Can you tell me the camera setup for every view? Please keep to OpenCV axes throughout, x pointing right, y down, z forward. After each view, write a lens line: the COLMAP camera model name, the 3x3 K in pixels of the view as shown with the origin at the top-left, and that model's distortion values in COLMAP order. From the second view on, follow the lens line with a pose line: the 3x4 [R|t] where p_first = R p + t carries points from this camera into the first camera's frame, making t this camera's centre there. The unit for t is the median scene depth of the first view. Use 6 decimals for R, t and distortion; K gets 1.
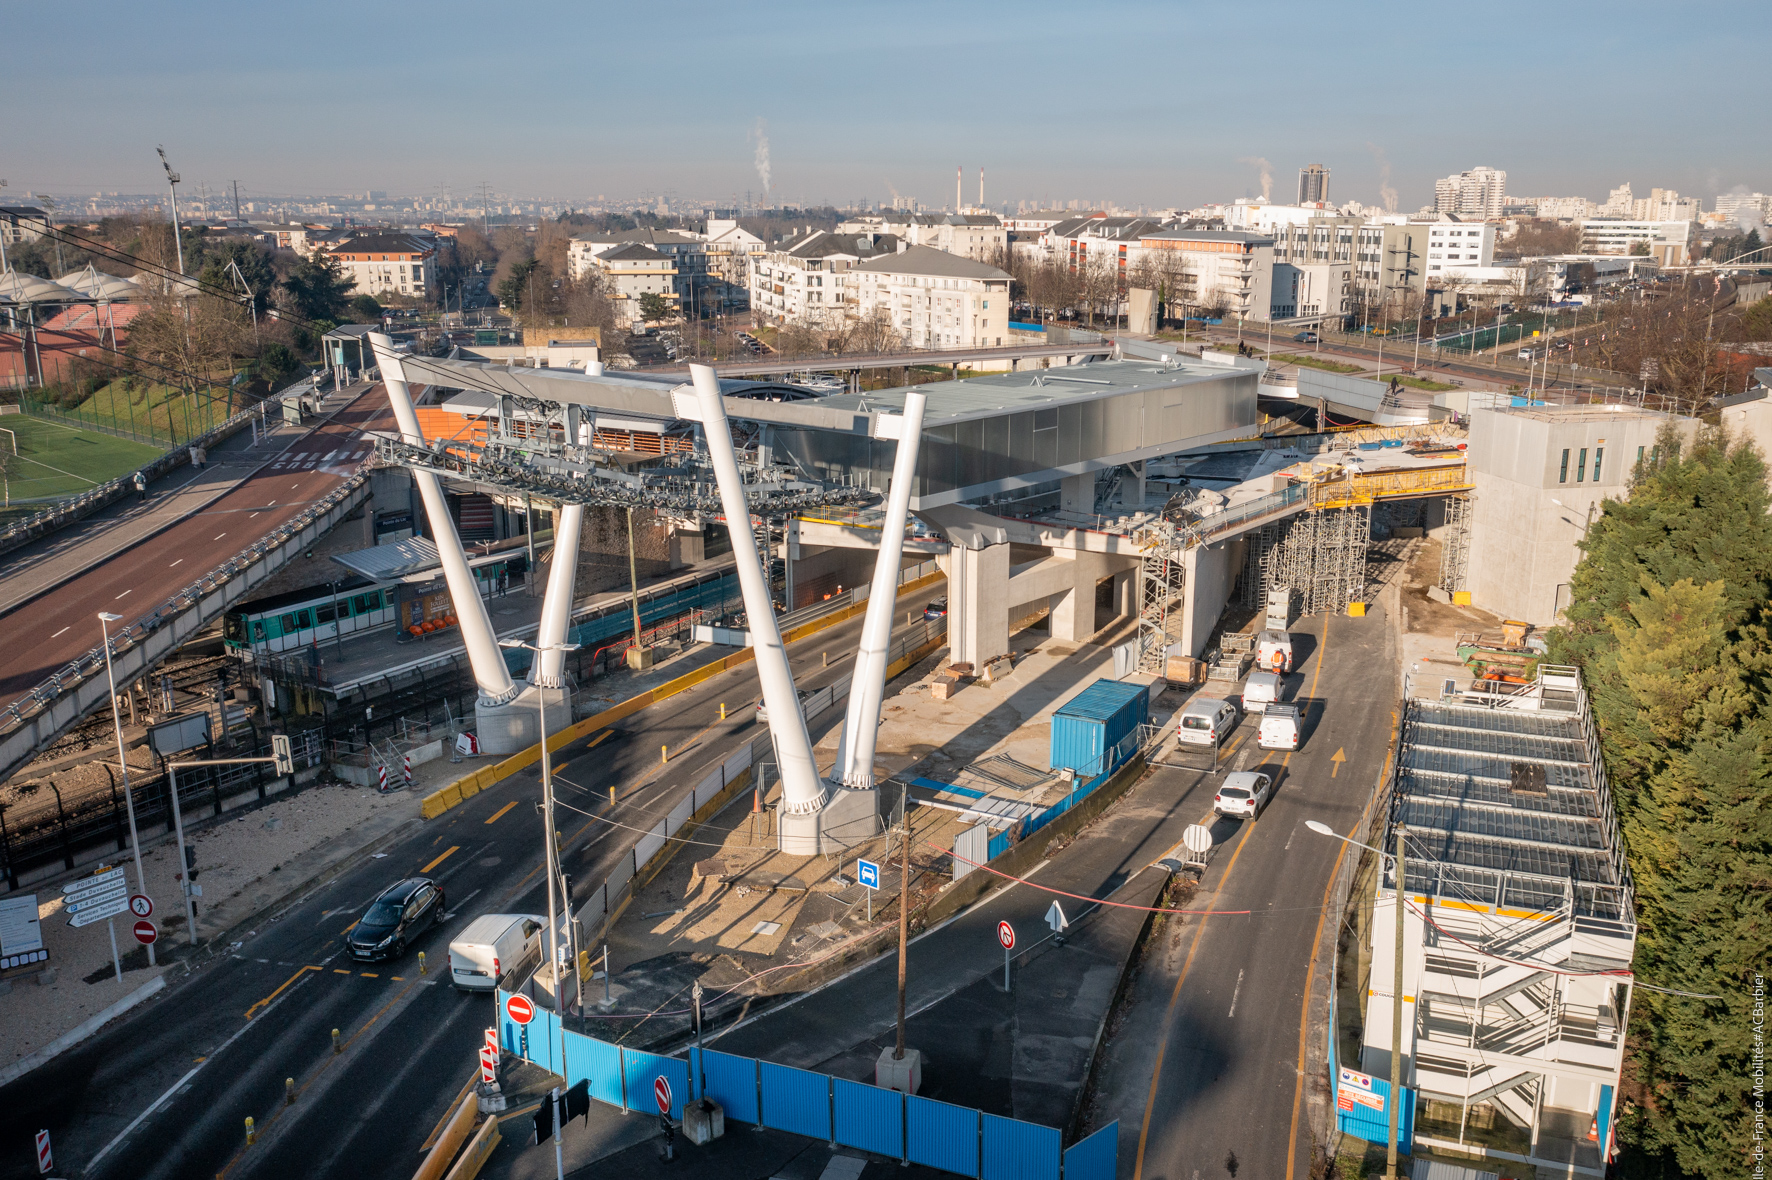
lens RADIAL K [[1383.4, 0, 982.2], [0, 1383.4, 582.1], [0, 0, 1]] dist [-0.006802, -0.001149]
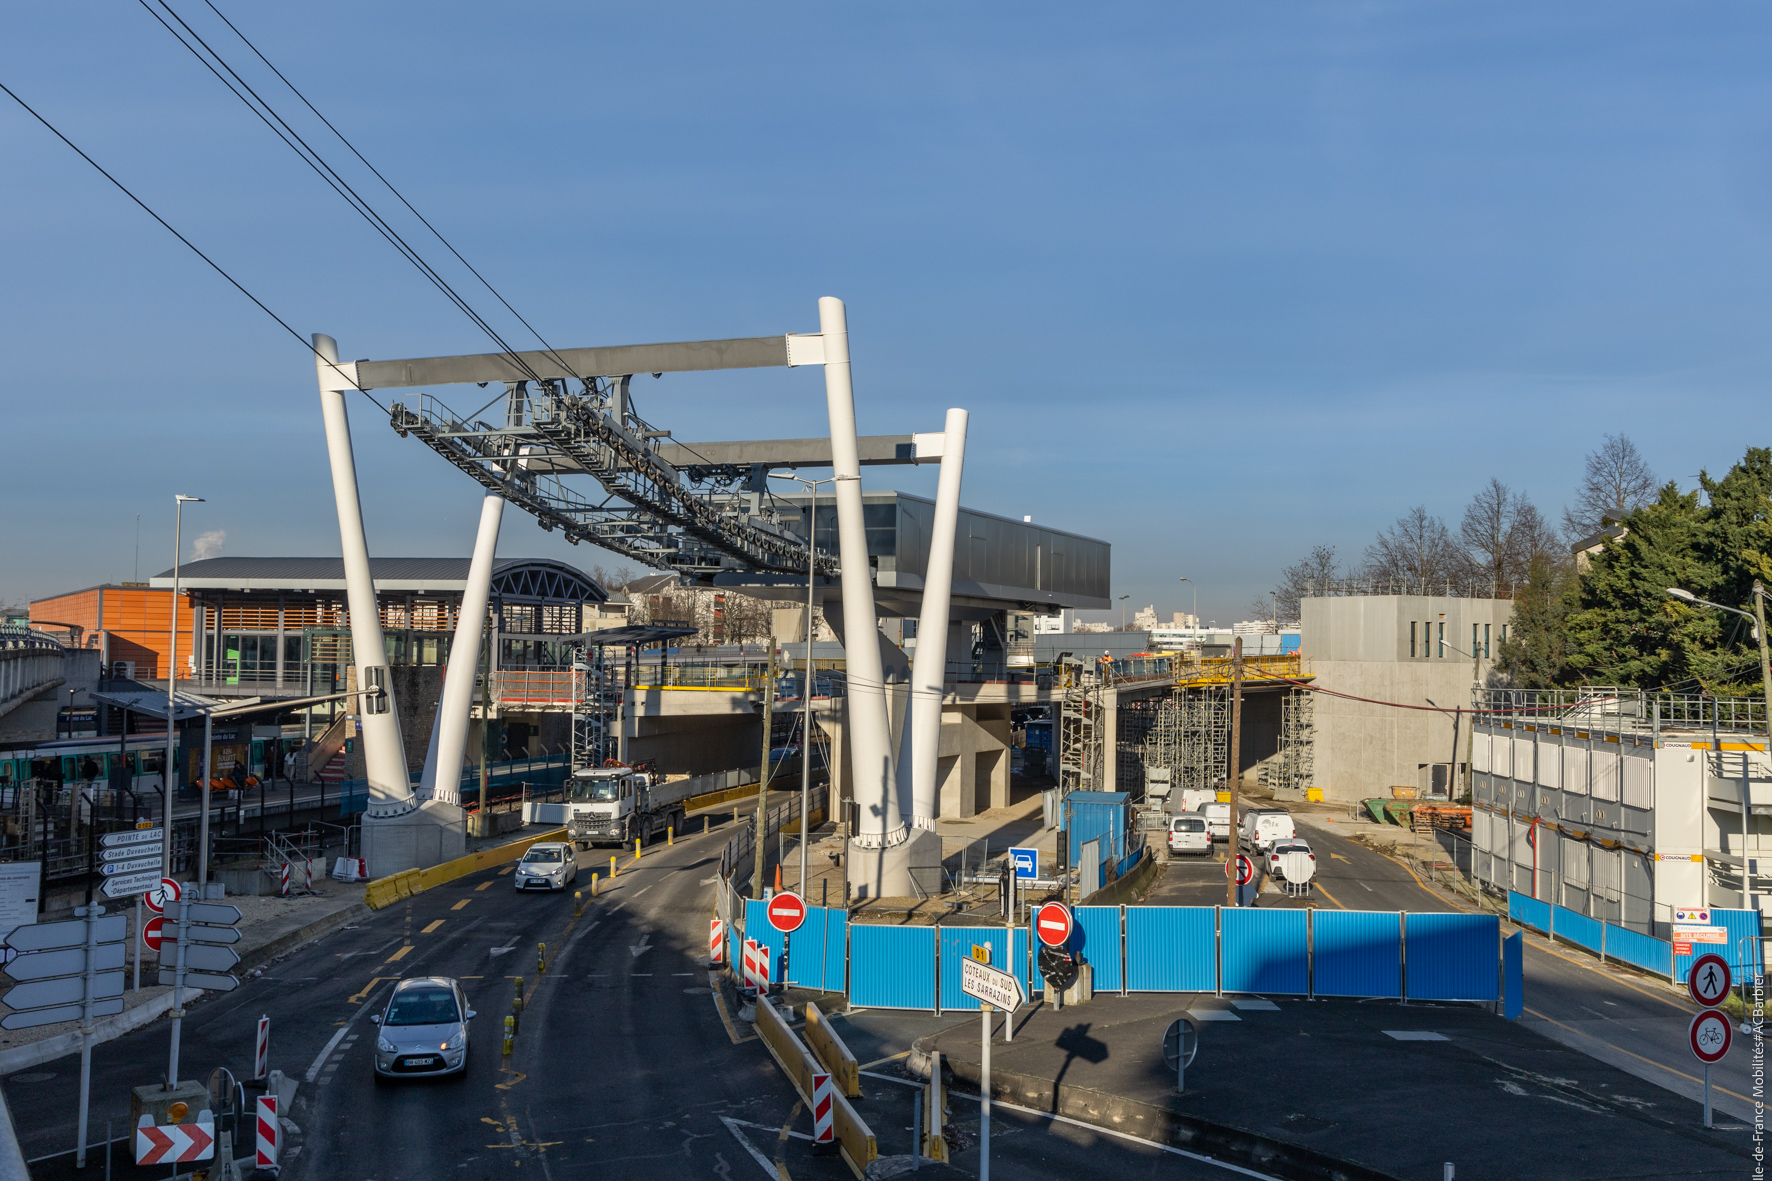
lens RADIAL K [[1637.4, 0, 886.0], [0, 1637.4, 590.5], [0, 0, 1]] dist [0.011704, 0.006005]
pose [[0.964698, 0.013550, 0.263009, -0.269699], [0.062559, 0.958300, -0.278833, 0.202090], [-0.255820, 0.285444, 0.923622, 0.013797]]
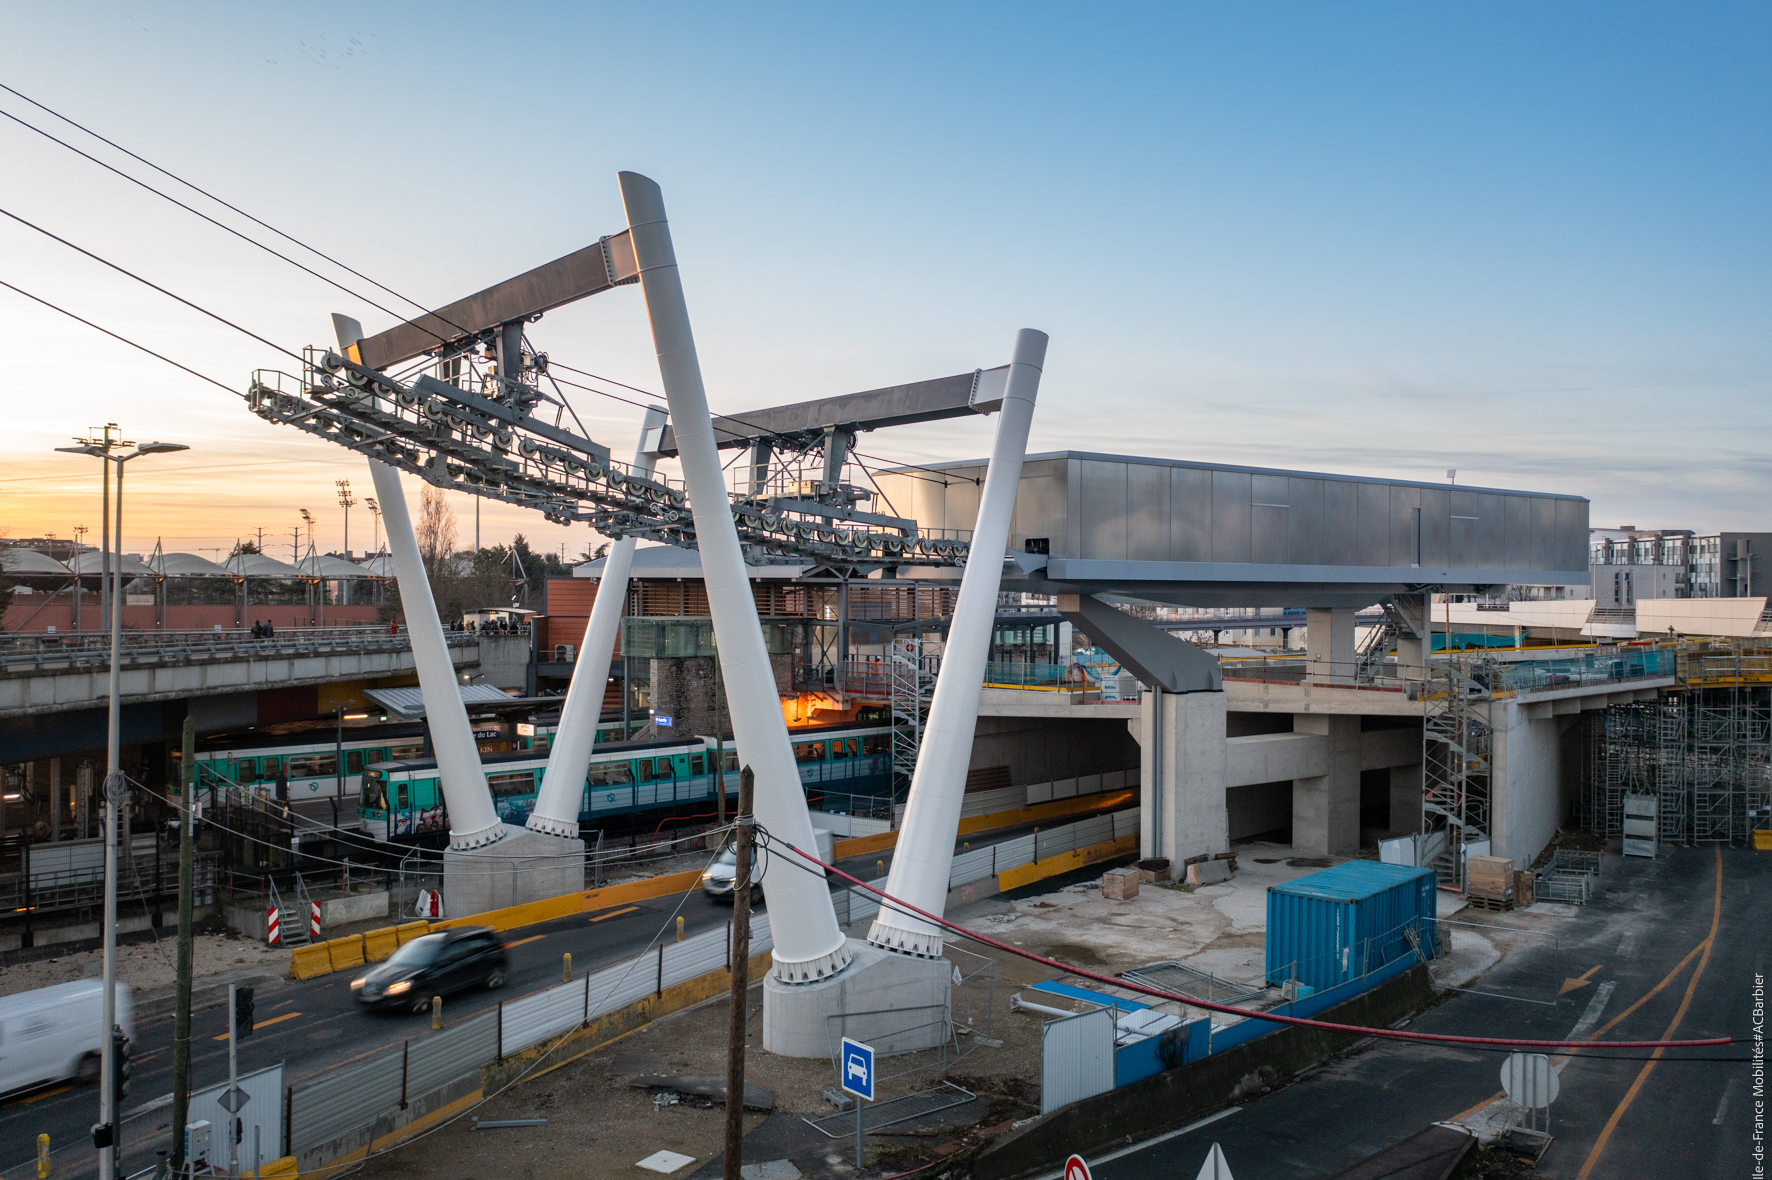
lens RADIAL K [[1360.3, 0, 967.6], [0, 1360.3, 597.1], [0, 0, 1]] dist [-0.006684, -0.002578]
pose [[0.974732, -0.004787, -0.223328, 0.045151], [-0.051898, 0.967560, -0.247253, 0.101265], [0.217267, 0.252596, 0.942863, 0.298338]]
